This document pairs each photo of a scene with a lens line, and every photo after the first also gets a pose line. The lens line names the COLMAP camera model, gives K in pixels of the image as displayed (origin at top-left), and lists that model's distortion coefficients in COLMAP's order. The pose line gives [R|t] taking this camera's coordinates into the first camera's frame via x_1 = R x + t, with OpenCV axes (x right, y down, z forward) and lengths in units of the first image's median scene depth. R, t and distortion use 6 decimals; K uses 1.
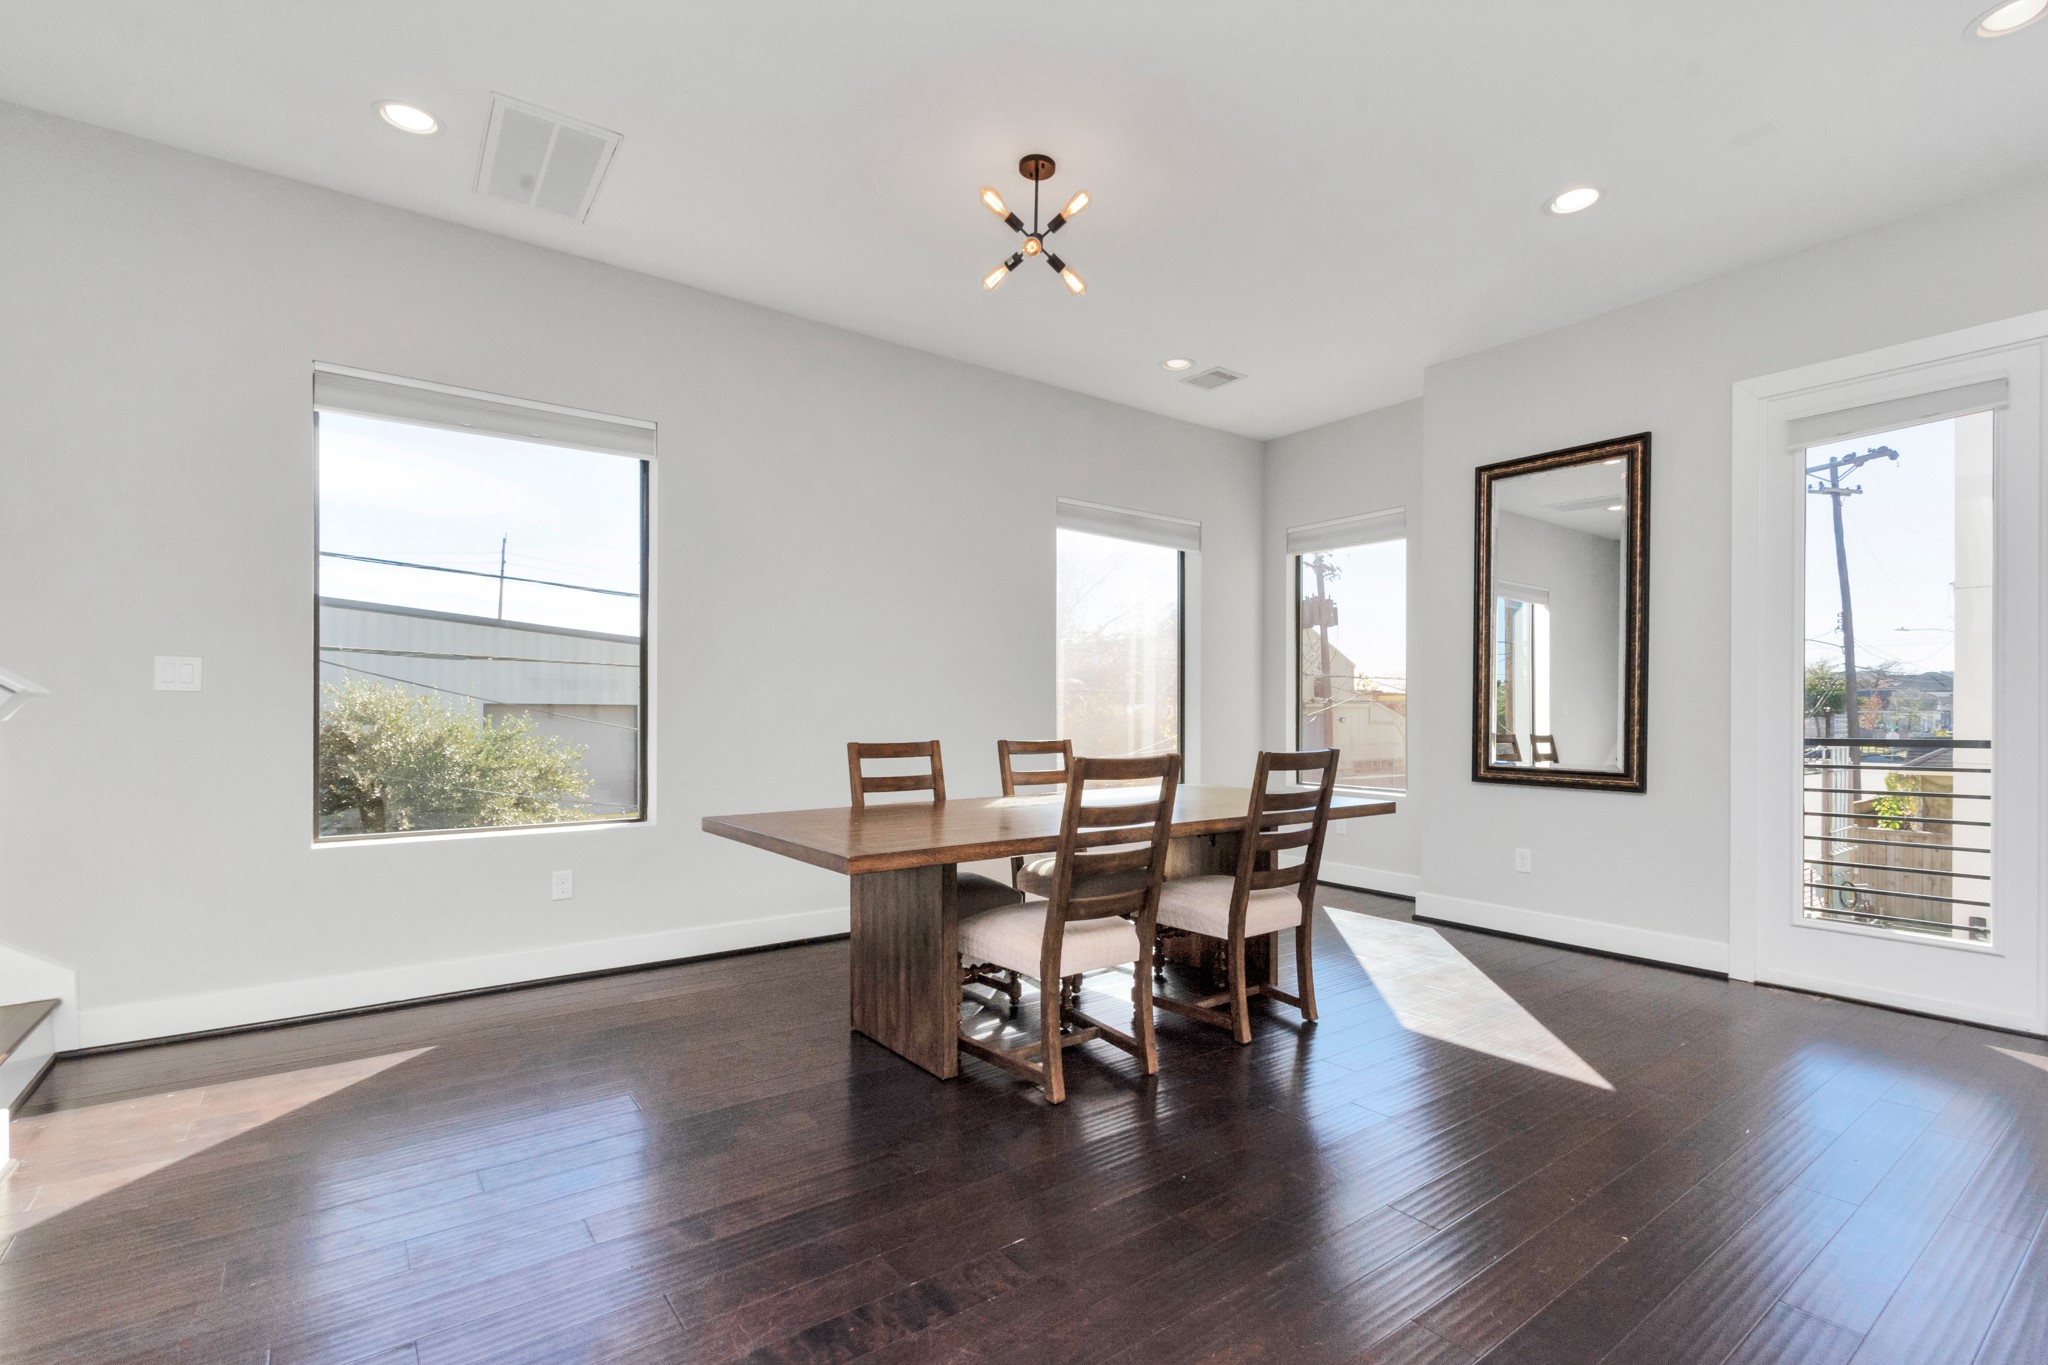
lens RADIAL K [[930.0, 0, 1017.8], [0, 930.0, 719.3], [0, 0, 1]] dist [0.003485, -0.002031]
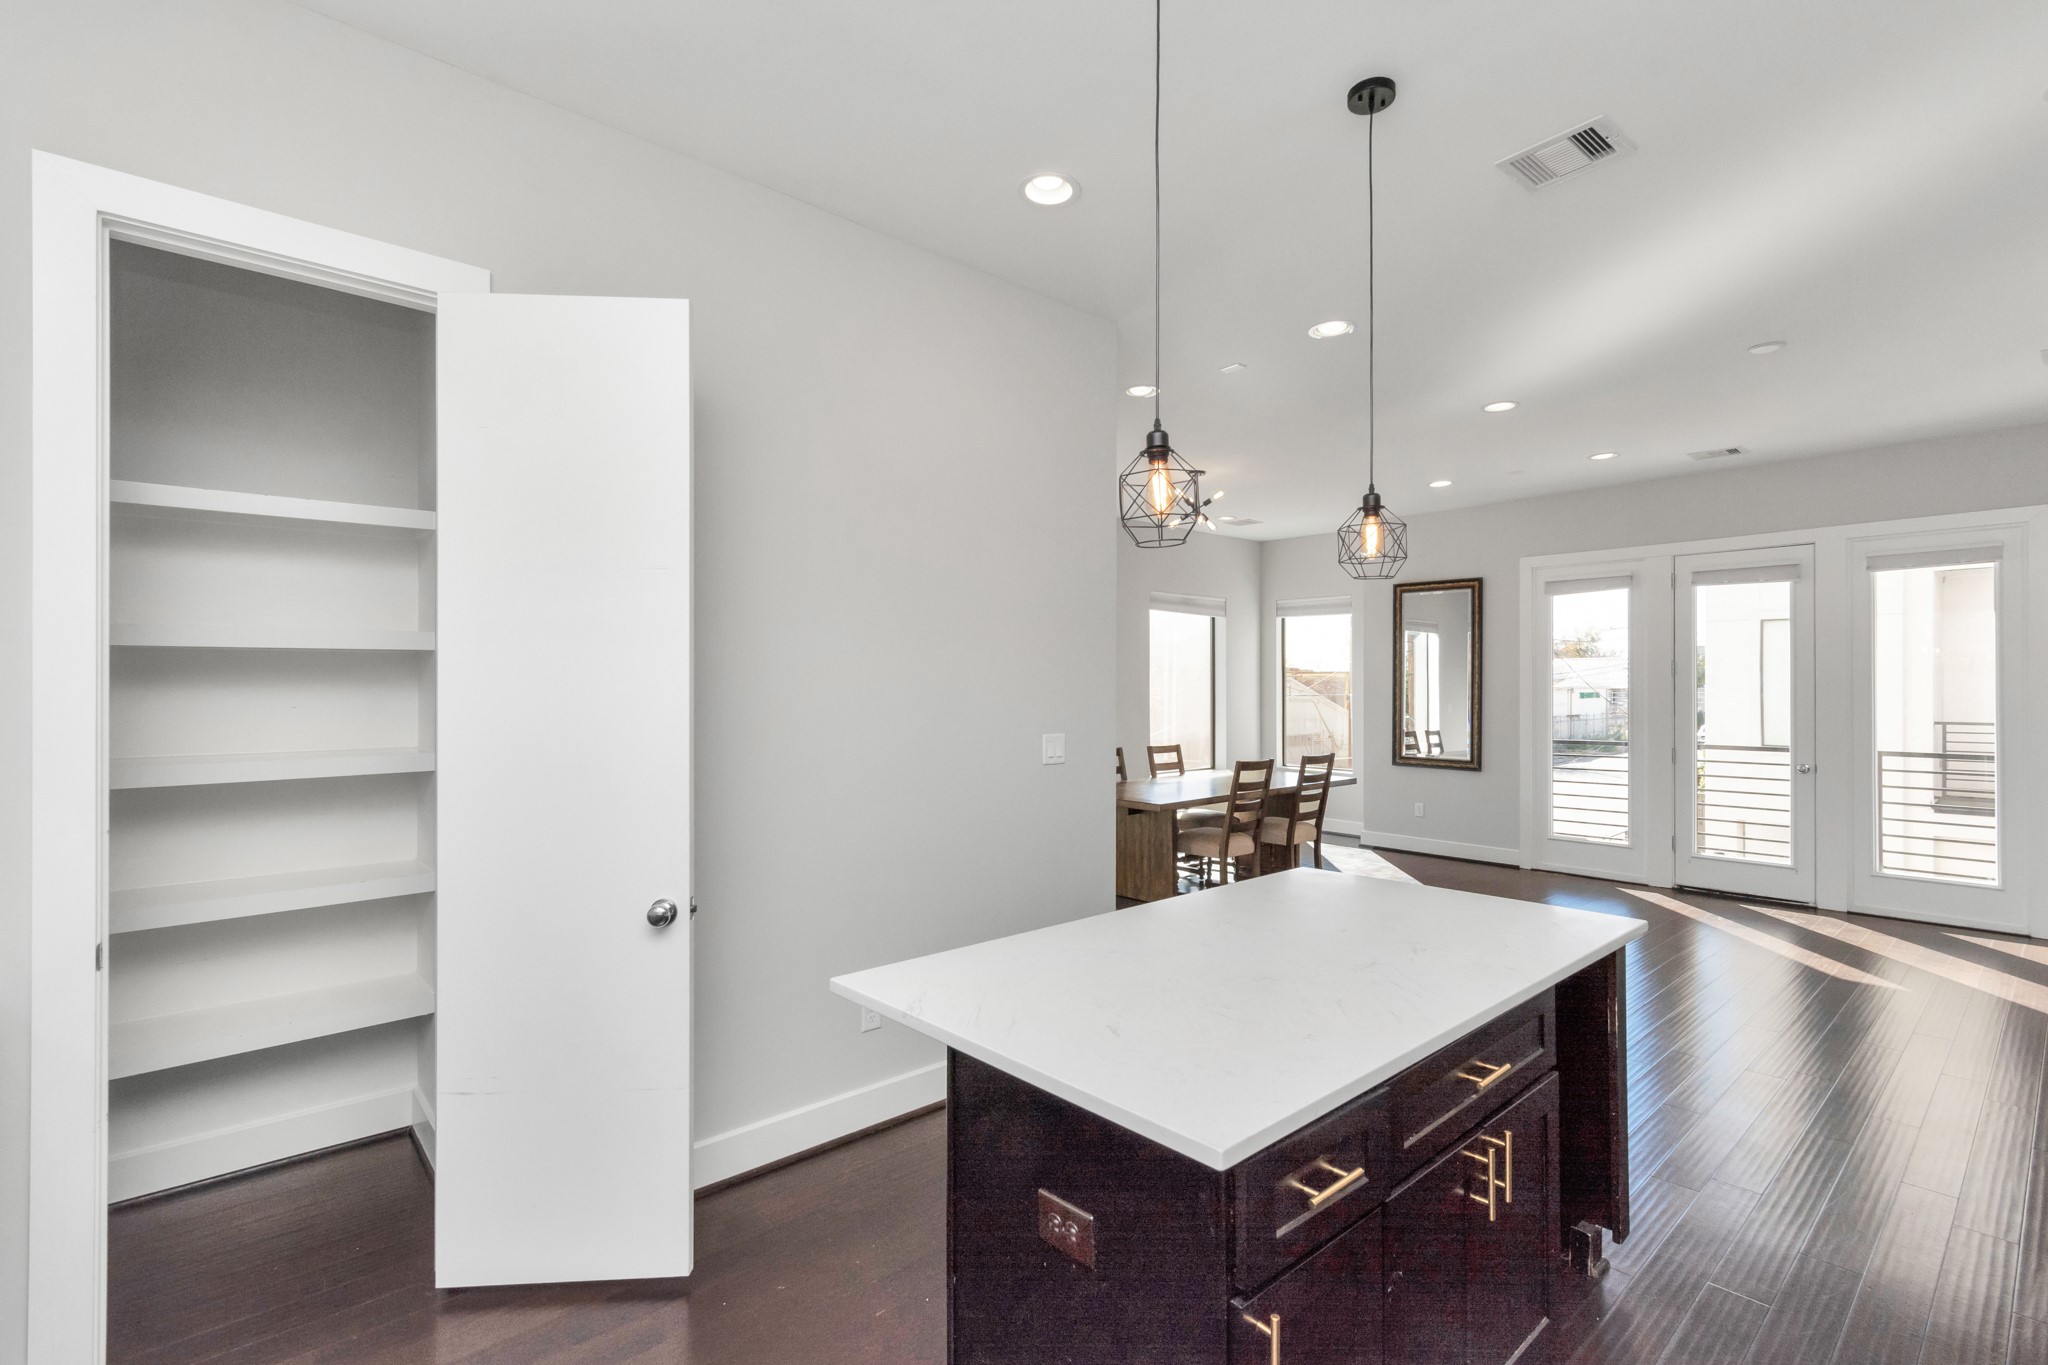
lens RADIAL K [[930.0, 0, 1055.3], [0, 930.0, 676.3], [0, 0, 1]] dist [0.003485, -0.002031]
pose [[0.992691, 0.003503, 0.120636, -0.394857], [-0.001365, 0.999841, -0.017795, -0.076396], [-0.120679, 0.017500, 0.992537, -0.740490]]
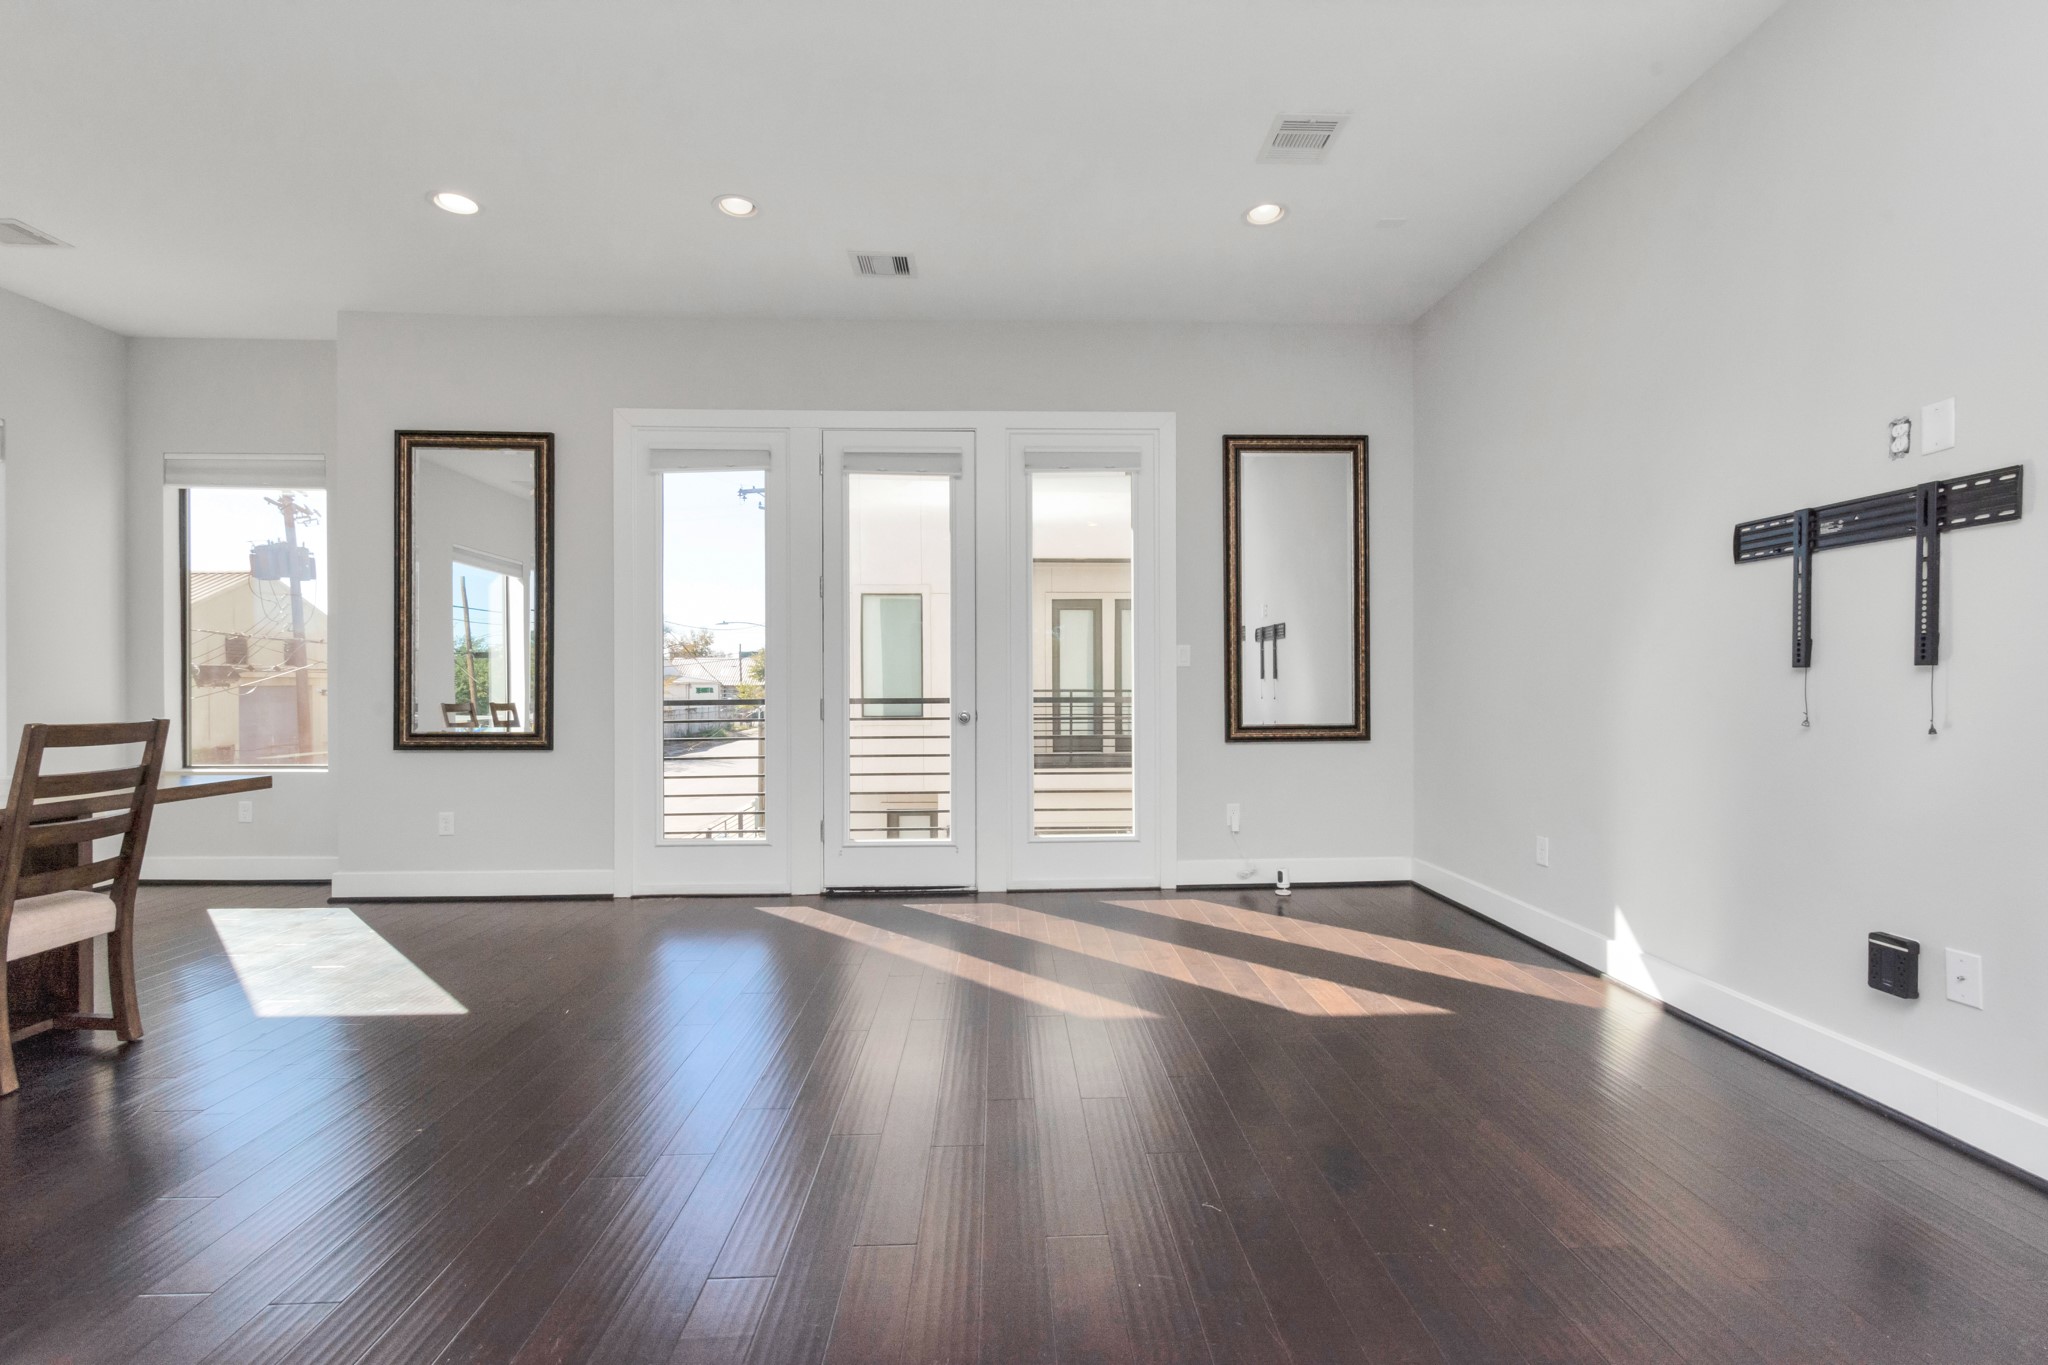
lens RADIAL K [[930.0, 0, 1029.1], [0, 930.0, 689.6], [0, 0, 1]] dist [0.003485, -0.002031]
pose [[0.559059, -0.006717, 0.829100, 0.055952], [0.007742, 0.999966, 0.002881, 0.006585], [-0.829091, 0.004808, 0.559092, -0.118350]]
